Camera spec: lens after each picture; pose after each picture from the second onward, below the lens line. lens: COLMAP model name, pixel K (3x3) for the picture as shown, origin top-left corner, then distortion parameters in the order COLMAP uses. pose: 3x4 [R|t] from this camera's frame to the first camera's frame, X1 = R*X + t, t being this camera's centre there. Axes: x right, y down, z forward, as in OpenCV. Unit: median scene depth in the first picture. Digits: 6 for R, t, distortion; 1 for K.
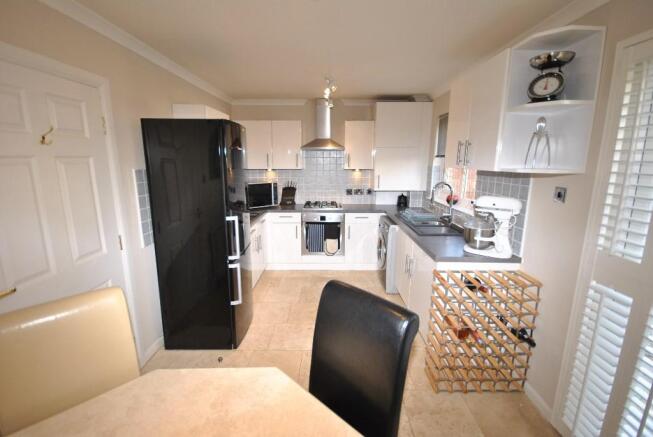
lens RADIAL K [[285.9, 0, 326.5], [0, 285.9, 216.9], [0, 0, 1]] dist [-0.002462, -0.003474]
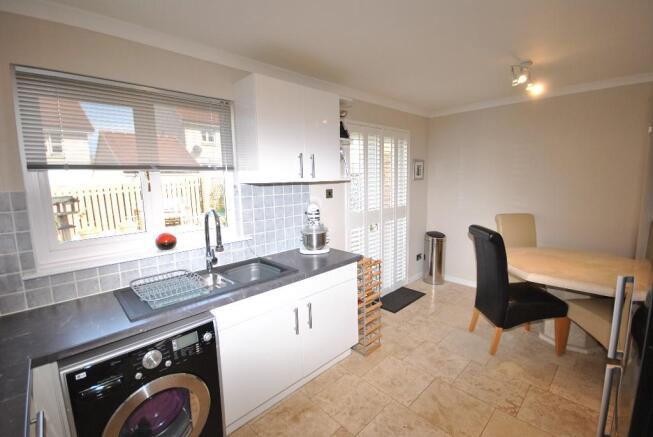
lens RADIAL K [[285.9, 0, 325.0], [0, 285.9, 217.1], [0, 0, 1]] dist [-0.002462, -0.003474]
pose [[-0.688962, -0.091156, 0.719043, -0.179205], [0.159331, 0.948745, 0.272942, -0.188690], [-0.707068, 0.302612, -0.639125, 0.981255]]
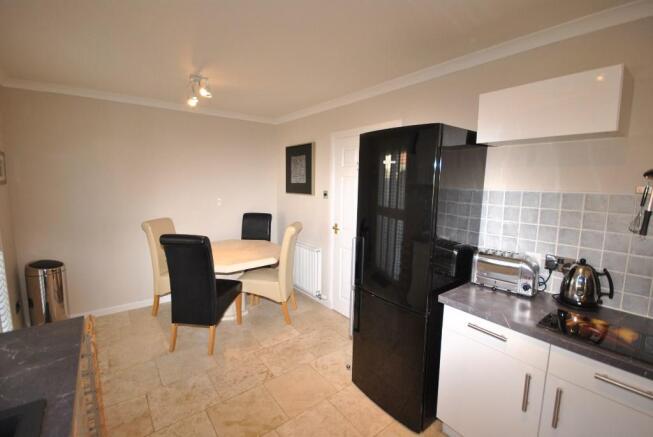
lens RADIAL K [[285.9, 0, 327.3], [0, 285.9, 216.9], [0, 0, 1]] dist [-0.002462, -0.003474]
pose [[-0.786605, 0.060968, -0.614440, 0.180681], [-0.139651, 0.951761, 0.273219, -0.181293], [0.601457, 0.300722, -0.740145, 0.952923]]
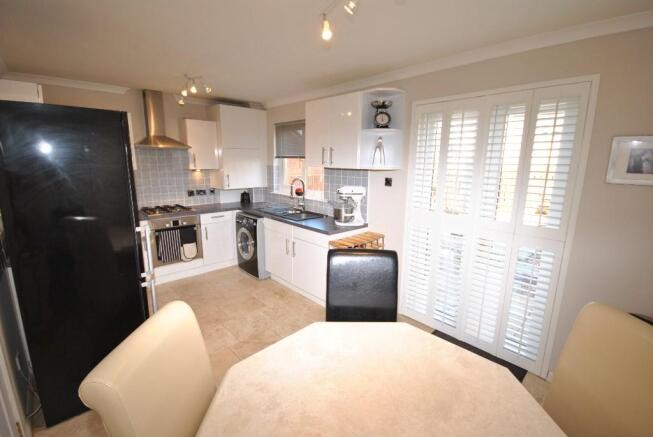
lens RADIAL K [[285.9, 0, 327.6], [0, 285.9, 215.6], [0, 0, 1]] dist [-0.002462, -0.003474]
pose [[0.720434, -0.125467, 0.682079, -0.302268], [0.125946, 0.990815, 0.049231, -0.003022], [-0.681991, 0.050438, 0.729619, -0.003737]]
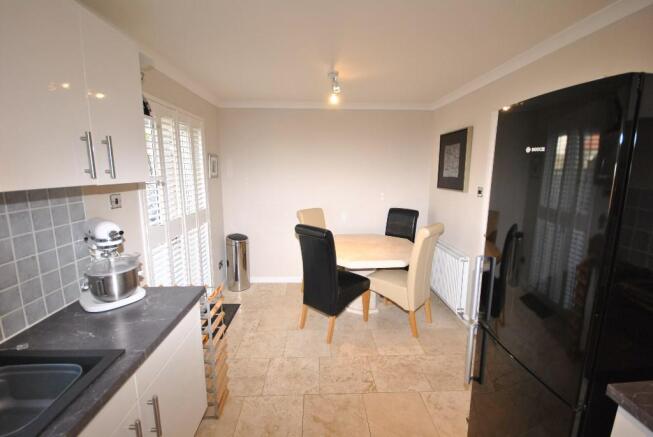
lens RADIAL K [[285.9, 0, 327.0], [0, 285.9, 215.2], [0, 0, 1]] dist [-0.002462, -0.003474]
pose [[-0.998974, -0.003499, -0.045162, 0.039149], [-0.019022, 0.937248, 0.348144, -0.188544], [0.041110, 0.348646, -0.936352, 0.934718]]
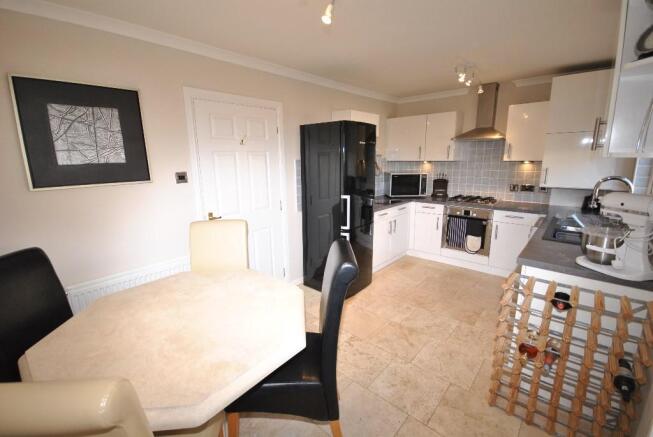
lens RADIAL K [[285.9, 0, 324.7], [0, 285.9, 216.0], [0, 0, 1]] dist [-0.002462, -0.003474]
pose [[0.746164, 0.121352, -0.654609, 0.272164], [-0.113706, 0.992030, 0.054295, 0.018042], [0.655980, 0.033920, 0.754015, -0.022043]]
